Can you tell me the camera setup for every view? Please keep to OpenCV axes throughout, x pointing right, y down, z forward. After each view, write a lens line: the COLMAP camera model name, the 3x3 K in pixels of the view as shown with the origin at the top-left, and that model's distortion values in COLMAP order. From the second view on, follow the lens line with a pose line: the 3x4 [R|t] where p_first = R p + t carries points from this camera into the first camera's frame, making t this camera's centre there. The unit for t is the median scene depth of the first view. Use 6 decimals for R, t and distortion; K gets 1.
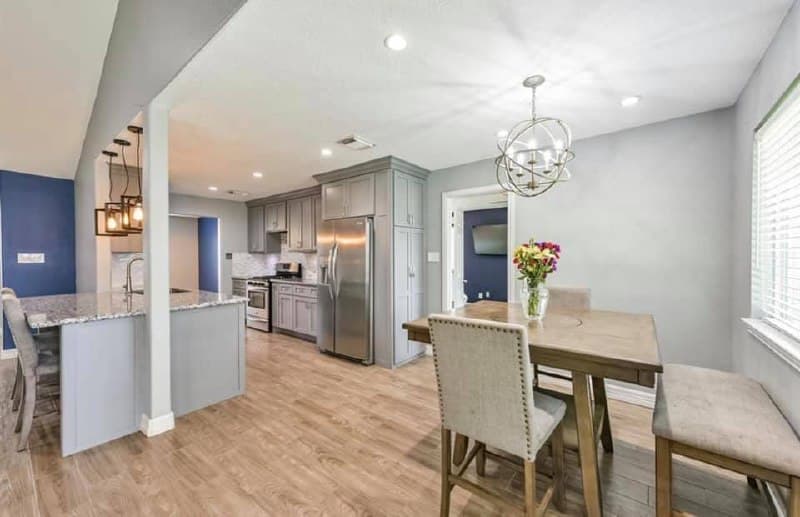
lens RADIAL K [[309.1, 0, 410.9], [0, 309.1, 256.4], [0, 0, 1]] dist [0.007112, -0.000061]
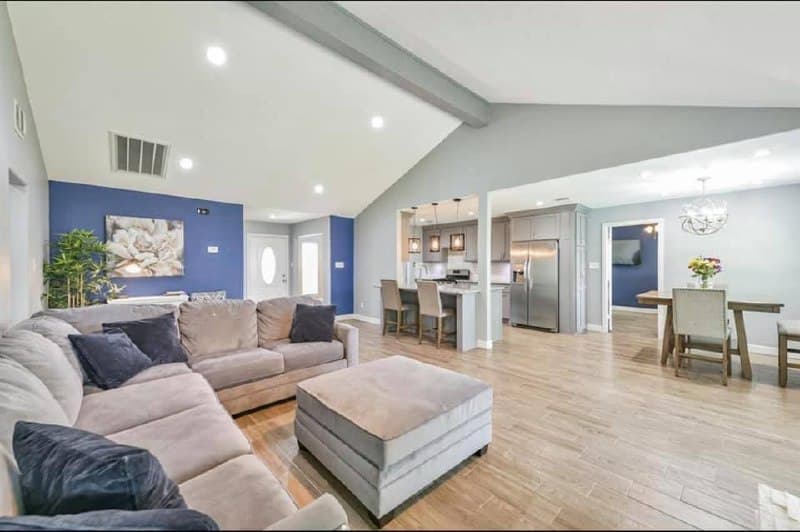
lens RADIAL K [[312.4, 0, 400.0], [0, 312.4, 266.0], [0, 0, 1]] dist [0.001853, 0.000426]
pose [[0.985903, 0.006291, -0.167198, -0.473709], [-0.006249, 0.999980, 0.000776, 0.007466], [0.167200, 0.000280, 0.985923, -0.525140]]
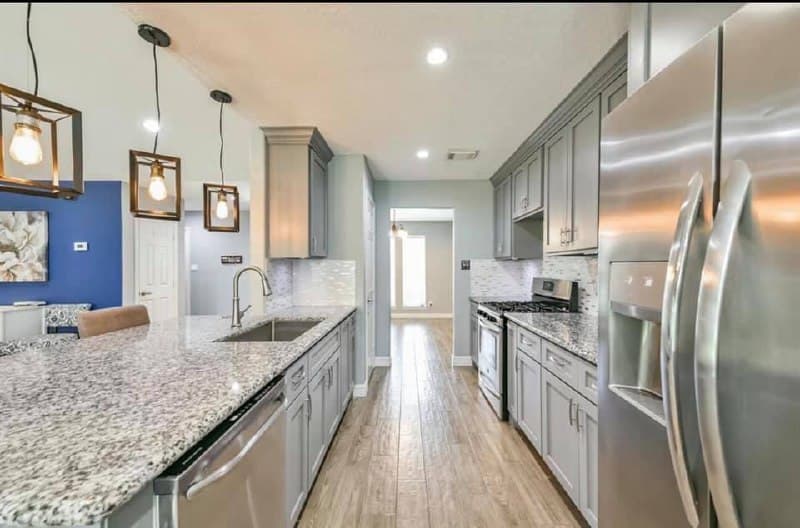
lens RADIAL K [[311.1, 0, 404.4], [0, 311.1, 267.5], [0, 0, 1]] dist [0.014393, -0.000368]
pose [[0.600428, 0.007849, -0.799640, -0.160365], [-0.002734, 0.999966, 0.007763, 0.000569], [0.799674, -0.002475, 0.600429, 0.582648]]
